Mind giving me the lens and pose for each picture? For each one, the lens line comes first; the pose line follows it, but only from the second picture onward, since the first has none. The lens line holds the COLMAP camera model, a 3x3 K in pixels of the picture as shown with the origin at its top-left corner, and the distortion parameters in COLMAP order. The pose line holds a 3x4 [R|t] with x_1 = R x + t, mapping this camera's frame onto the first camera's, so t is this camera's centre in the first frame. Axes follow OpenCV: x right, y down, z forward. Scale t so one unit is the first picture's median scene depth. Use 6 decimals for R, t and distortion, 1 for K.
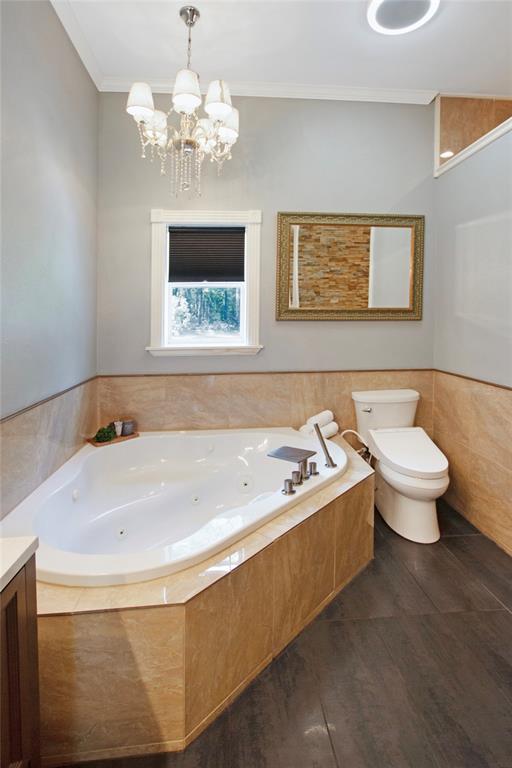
lens RADIAL K [[409.8, 0, 257.2], [0, 409.8, 310.9], [0, 0, 1]] dist [-0.053495, -0.000588]
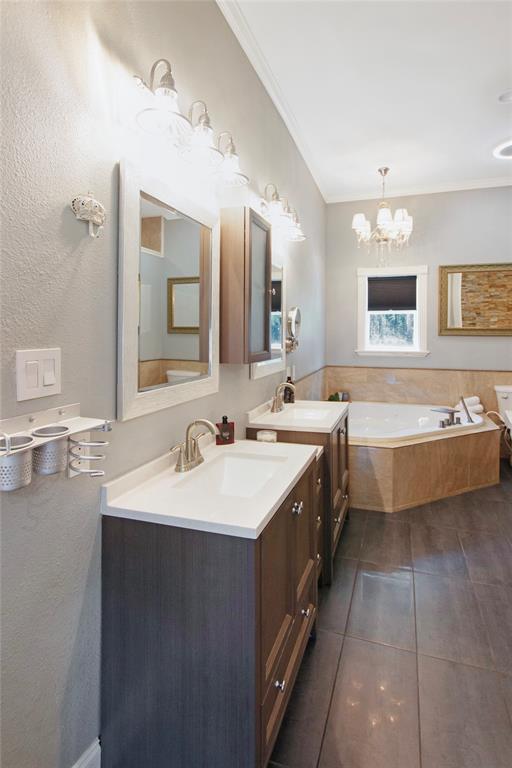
lens RADIAL K [[409.8, 0, 257.2], [0, 409.8, 310.9], [0, 0, 1]] dist [-0.053495, -0.000588]
pose [[0.919006, -0.006970, -0.394182, 0.020887], [-0.006348, 0.999453, -0.032471, -0.015204], [0.394193, 0.032343, 0.918459, -0.673426]]
